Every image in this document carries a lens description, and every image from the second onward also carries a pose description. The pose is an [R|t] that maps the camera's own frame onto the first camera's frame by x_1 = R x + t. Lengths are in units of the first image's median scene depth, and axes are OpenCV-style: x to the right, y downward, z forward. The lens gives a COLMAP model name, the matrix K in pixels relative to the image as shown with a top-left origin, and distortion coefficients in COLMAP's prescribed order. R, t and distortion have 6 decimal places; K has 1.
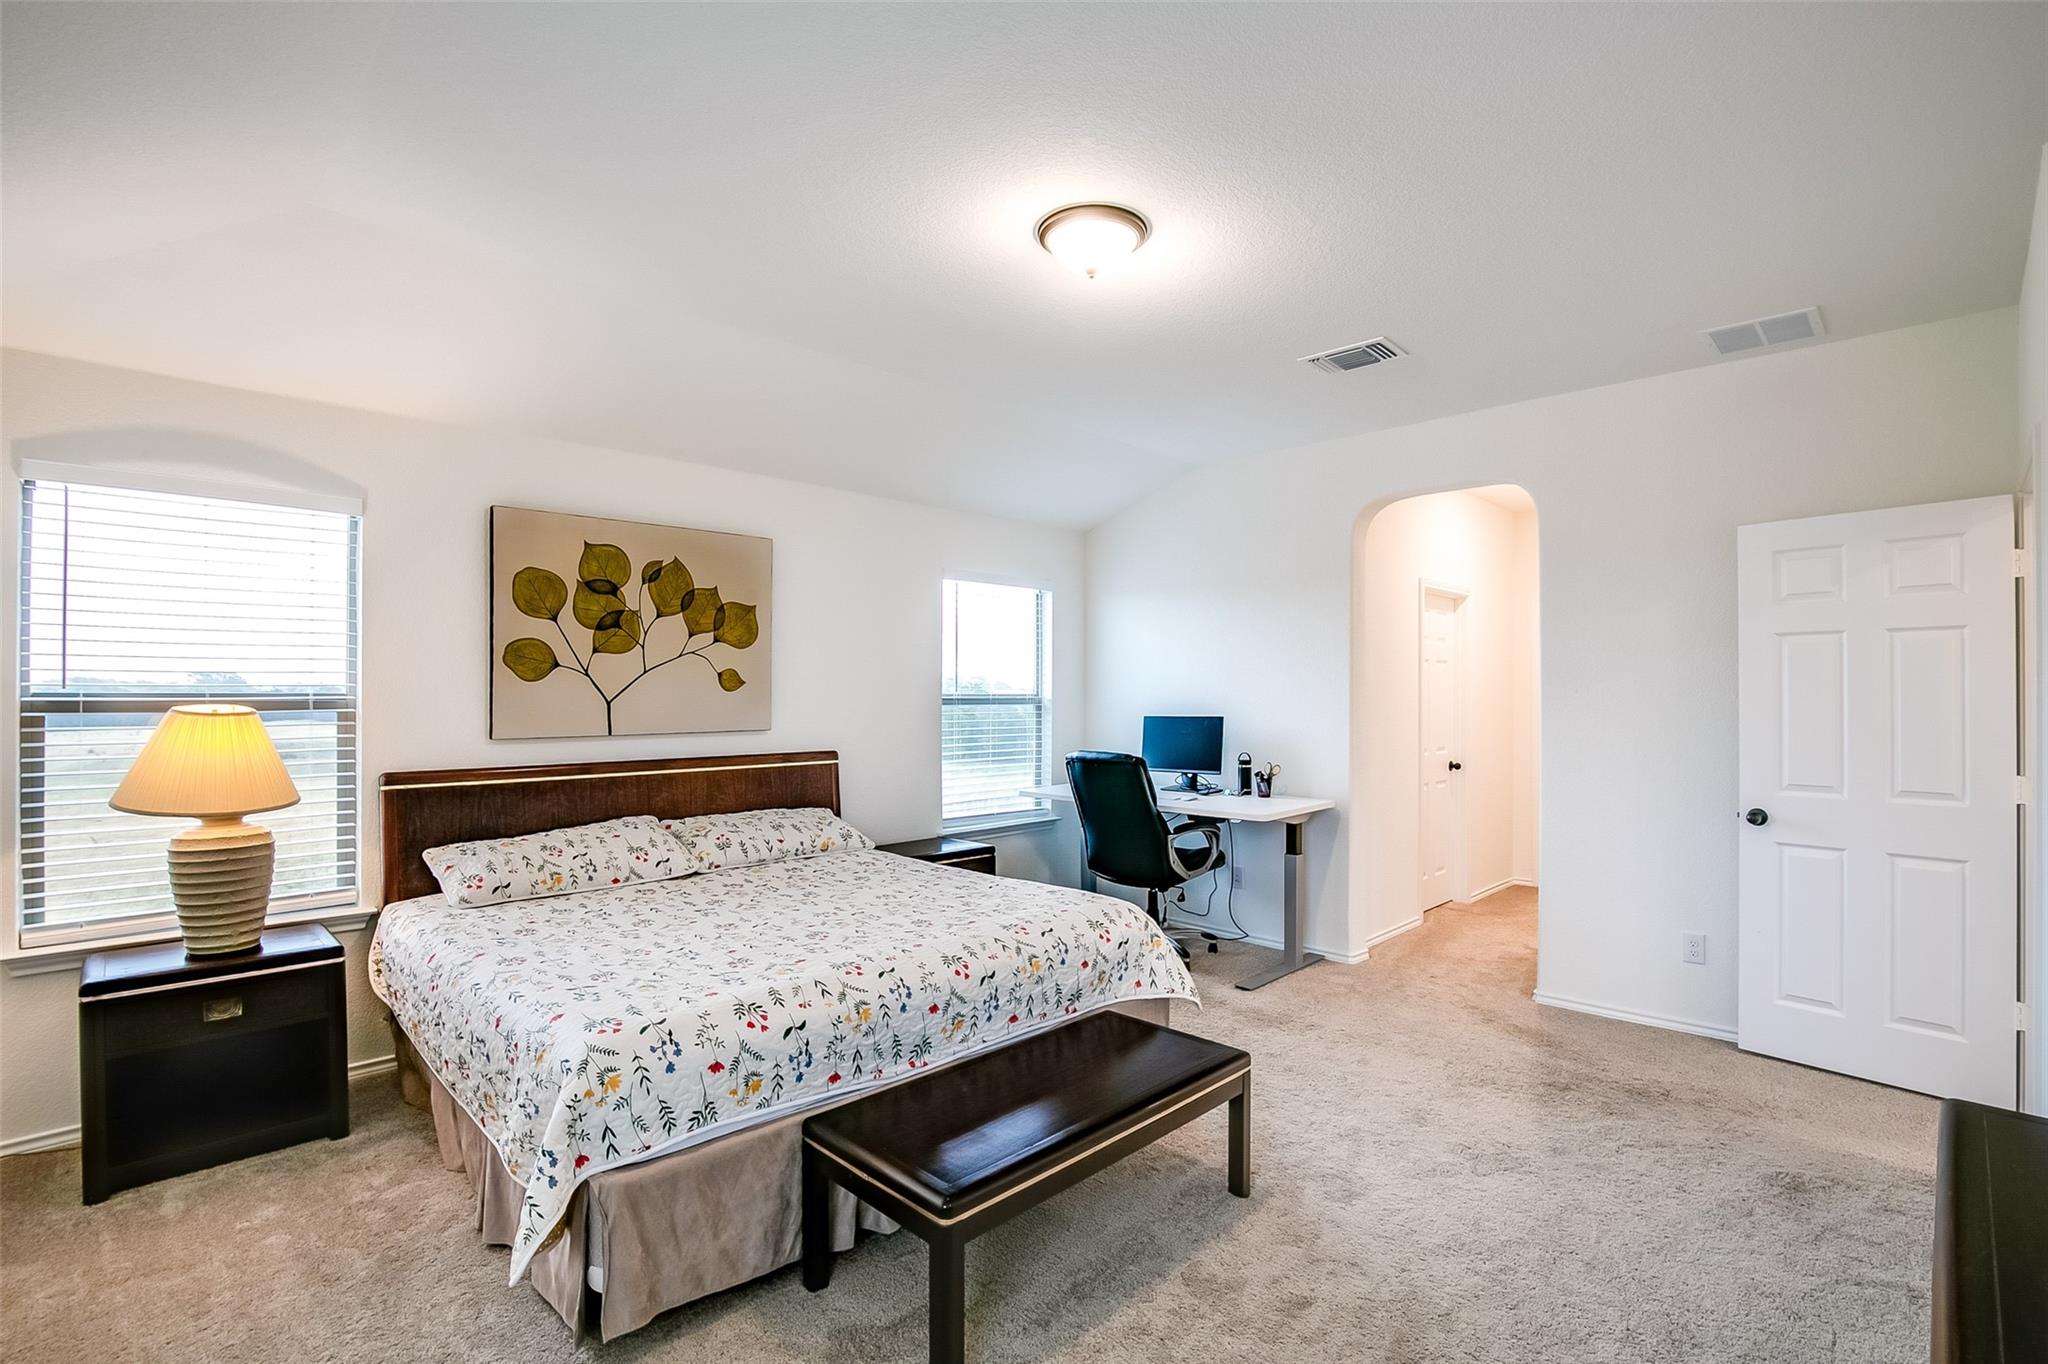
lens RADIAL K [[948.4, 0, 1021.5], [0, 948.4, 691.6], [0, 0, 1]] dist [-0.027176, 0.007672]
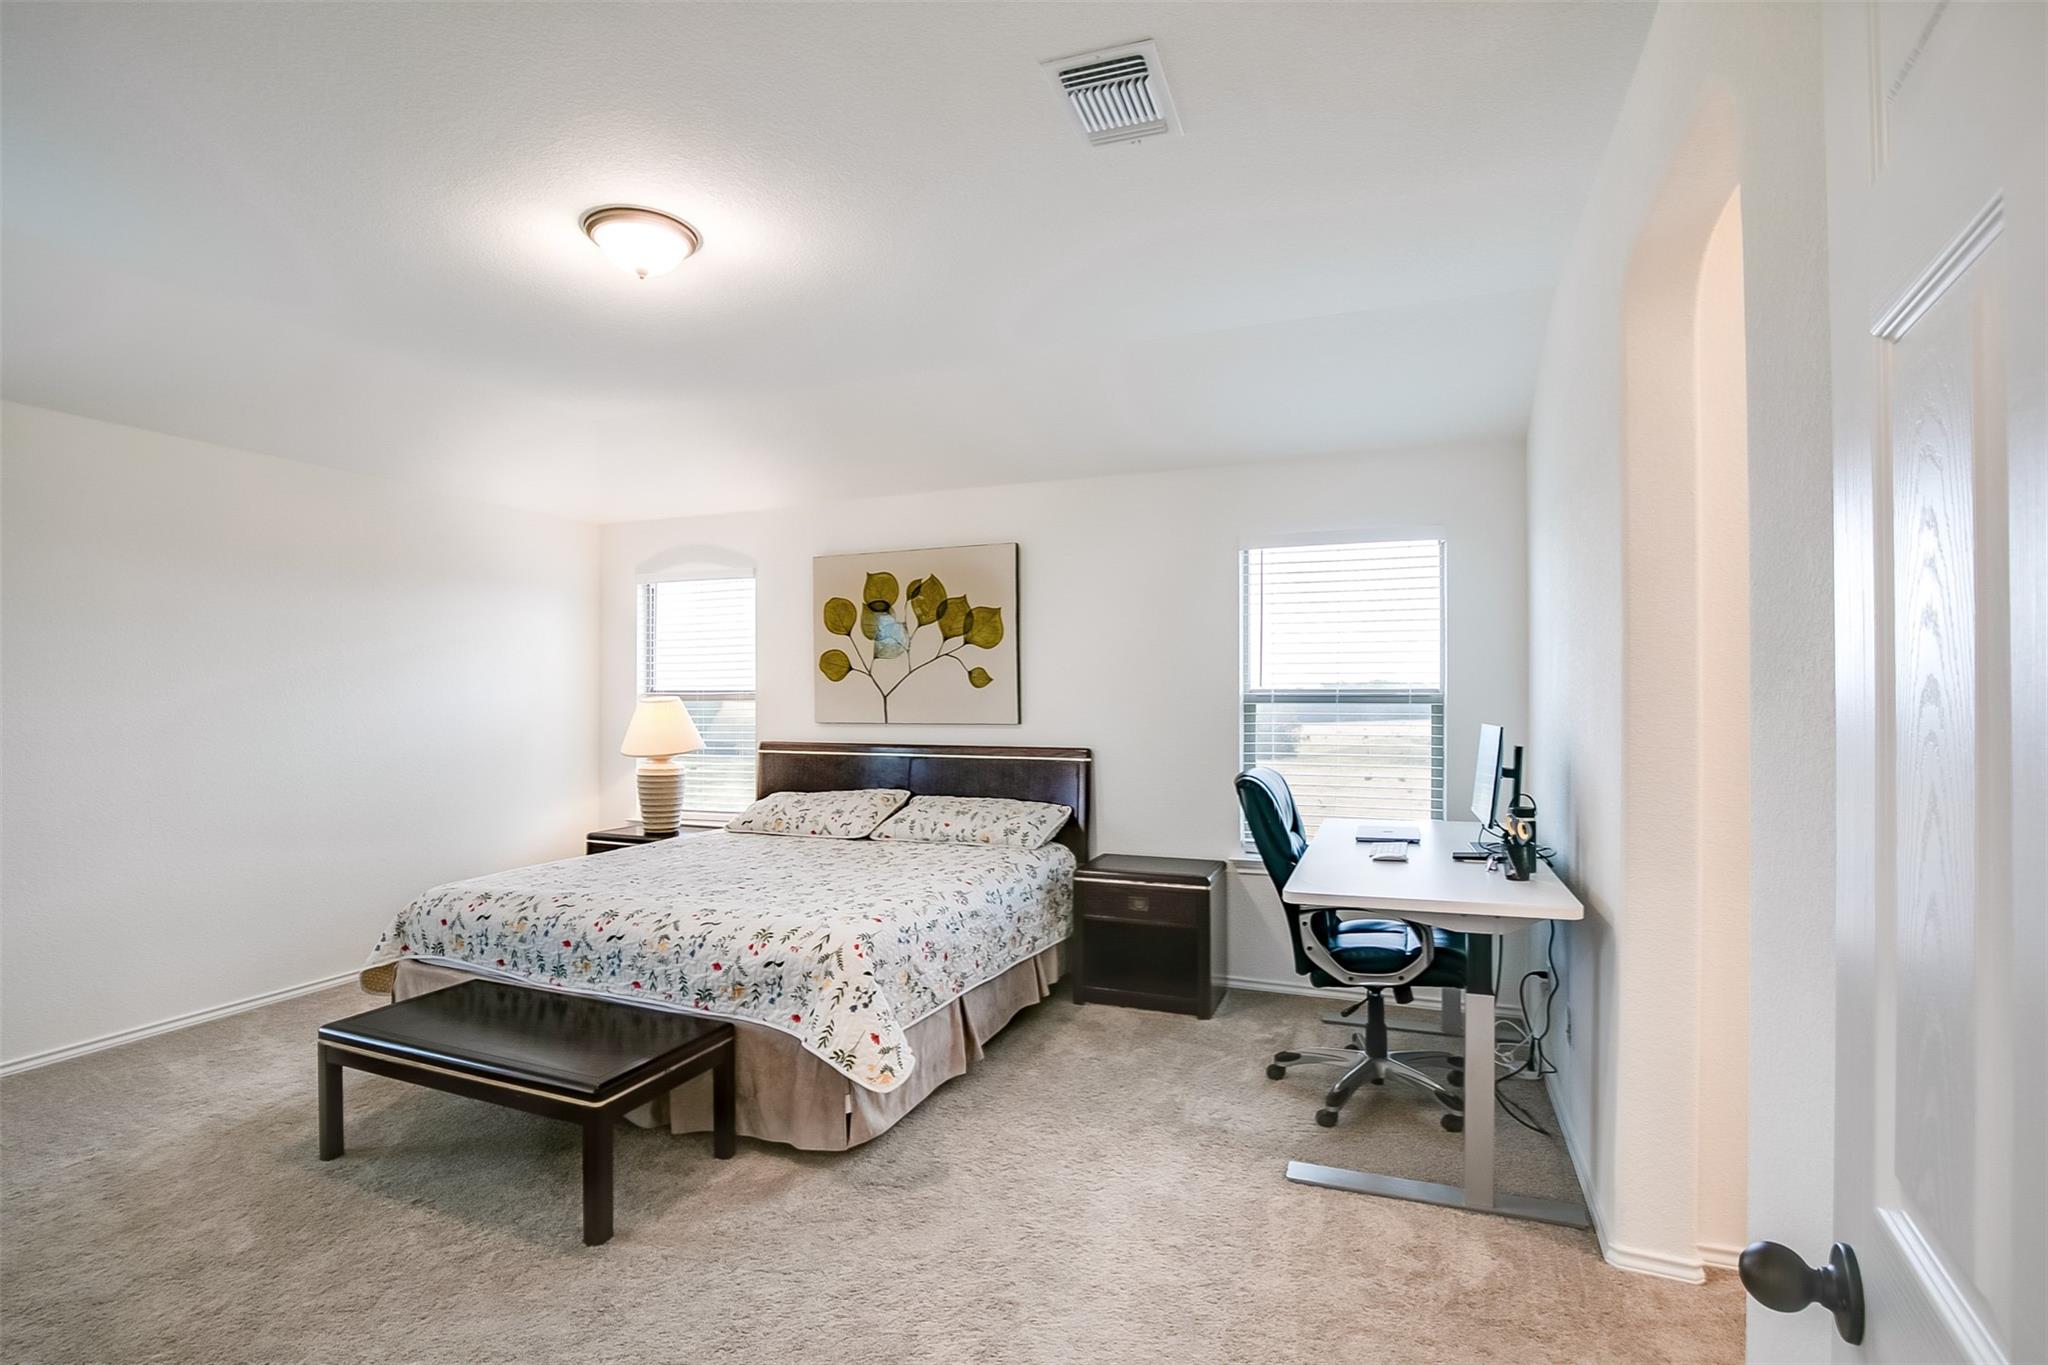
lens RADIAL K [[948.4, 0, 1021.5], [0, 948.4, 692.1], [0, 0, 1]] dist [-0.027176, 0.007672]
pose [[0.389141, 0.000772, -0.921178, 0.811009], [0.004539, 0.999986, 0.002755, 0.002246], [0.921167, -0.005253, 0.389132, 0.678161]]
